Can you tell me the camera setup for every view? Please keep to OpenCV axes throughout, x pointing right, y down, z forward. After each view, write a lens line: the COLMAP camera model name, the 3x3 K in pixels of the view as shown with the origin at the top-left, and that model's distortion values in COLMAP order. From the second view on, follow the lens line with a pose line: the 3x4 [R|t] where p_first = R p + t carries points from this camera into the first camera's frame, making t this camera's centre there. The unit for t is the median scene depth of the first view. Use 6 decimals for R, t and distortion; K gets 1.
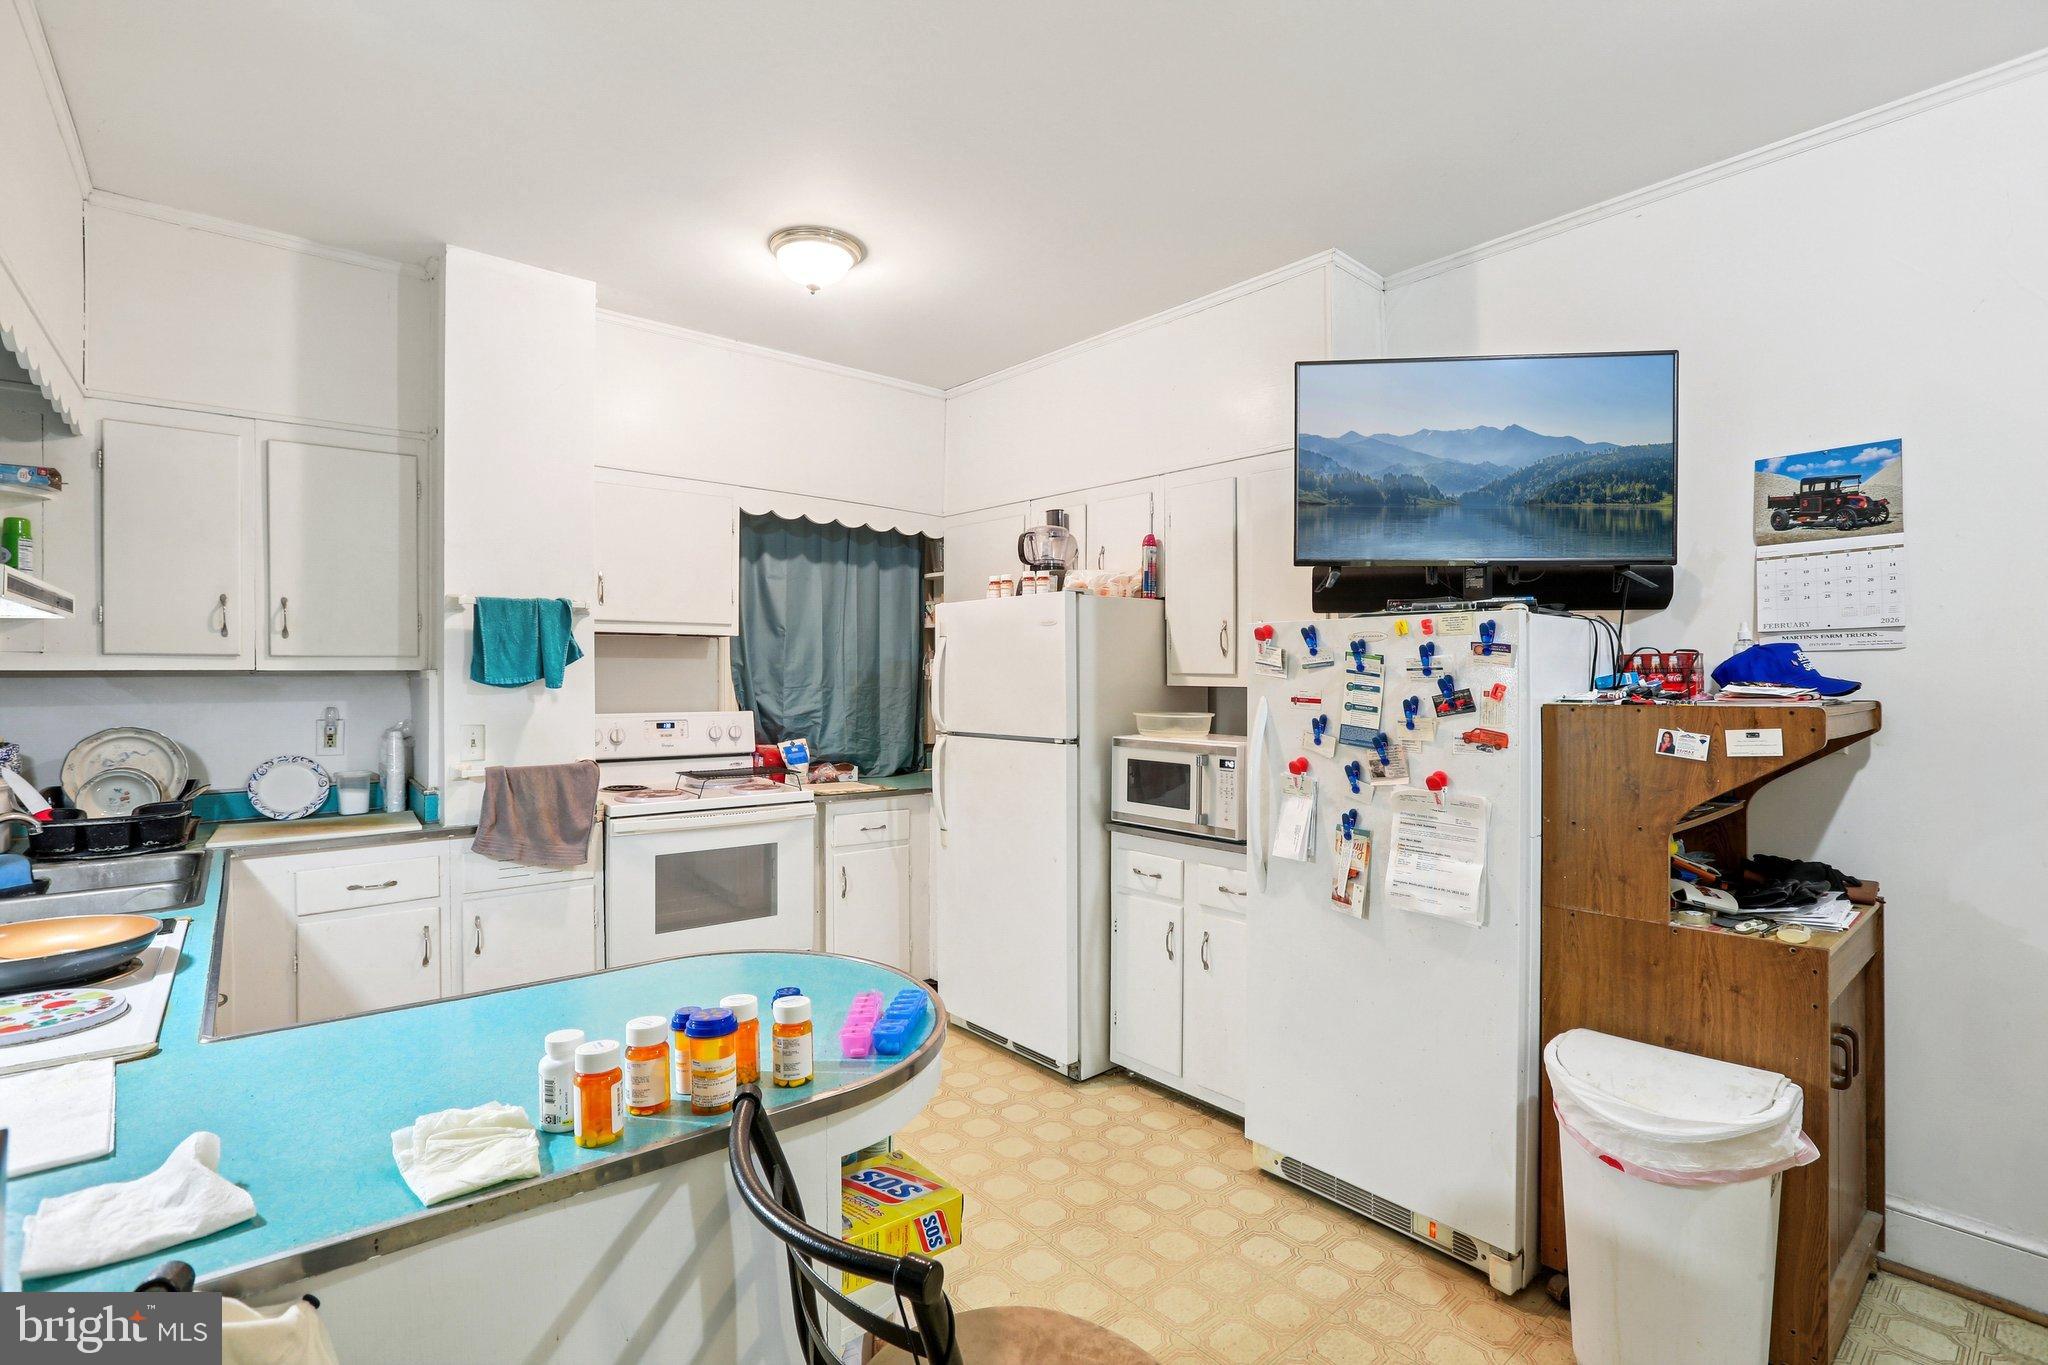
lens RADIAL K [[946.9, 0, 1012.8], [0, 946.9, 669.1], [0, 0, 1]] dist [-0.037303, 0.010875]
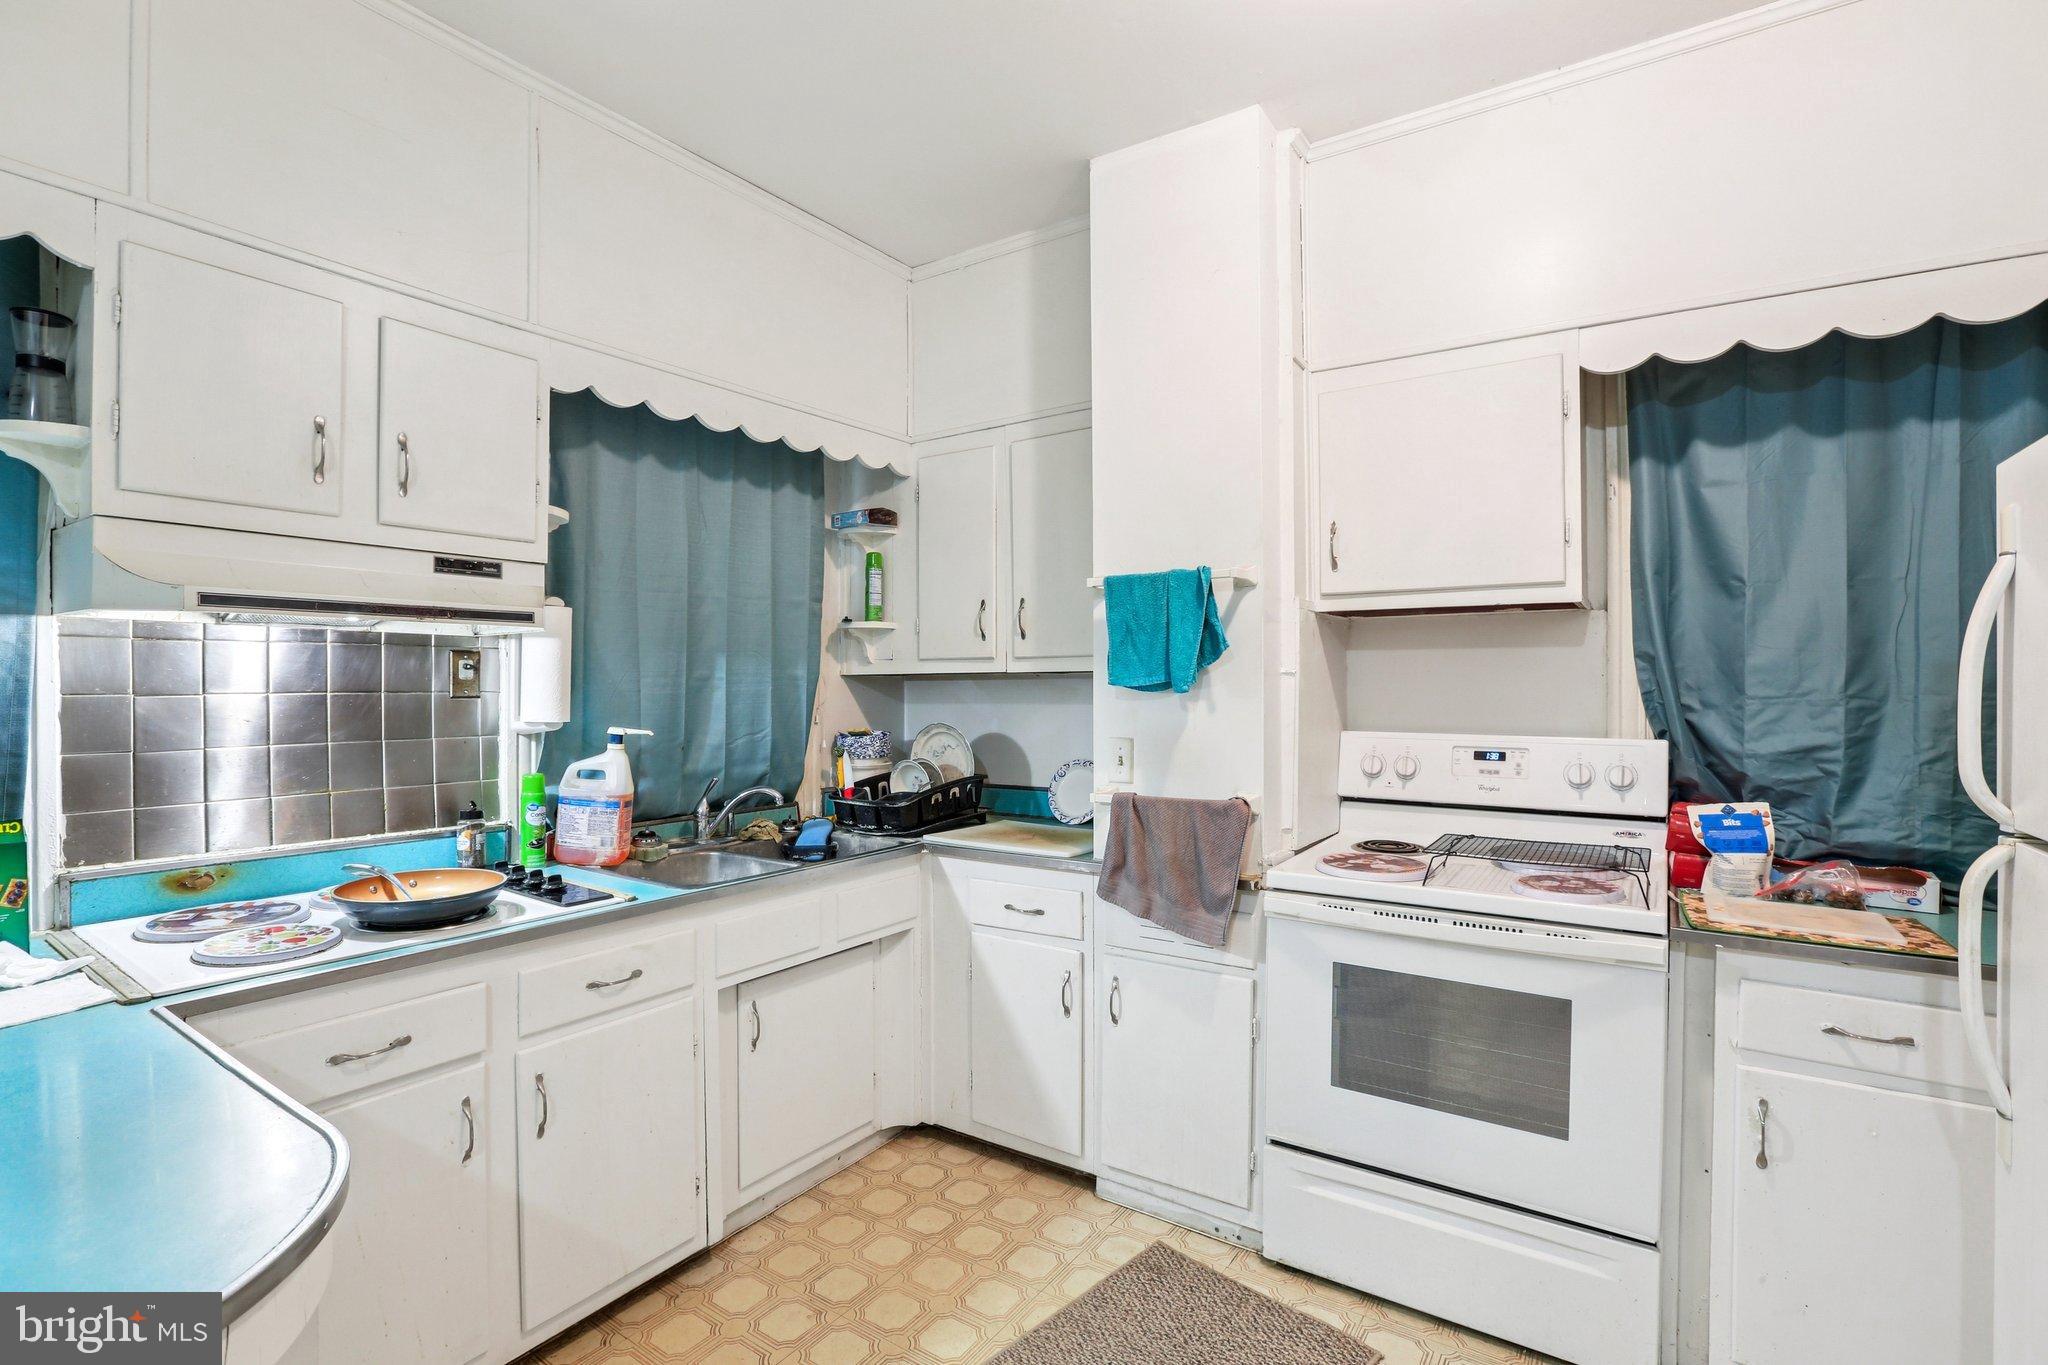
lens RADIAL K [[946.9, 0, 1027.6], [0, 946.9, 687.2], [0, 0, 1]] dist [-0.037303, 0.010875]
pose [[0.283860, 0.002363, -0.958863, 0.180930], [0.009022, 0.999946, 0.005135, 0.011855], [0.958823, -0.010109, 0.283823, 0.702735]]
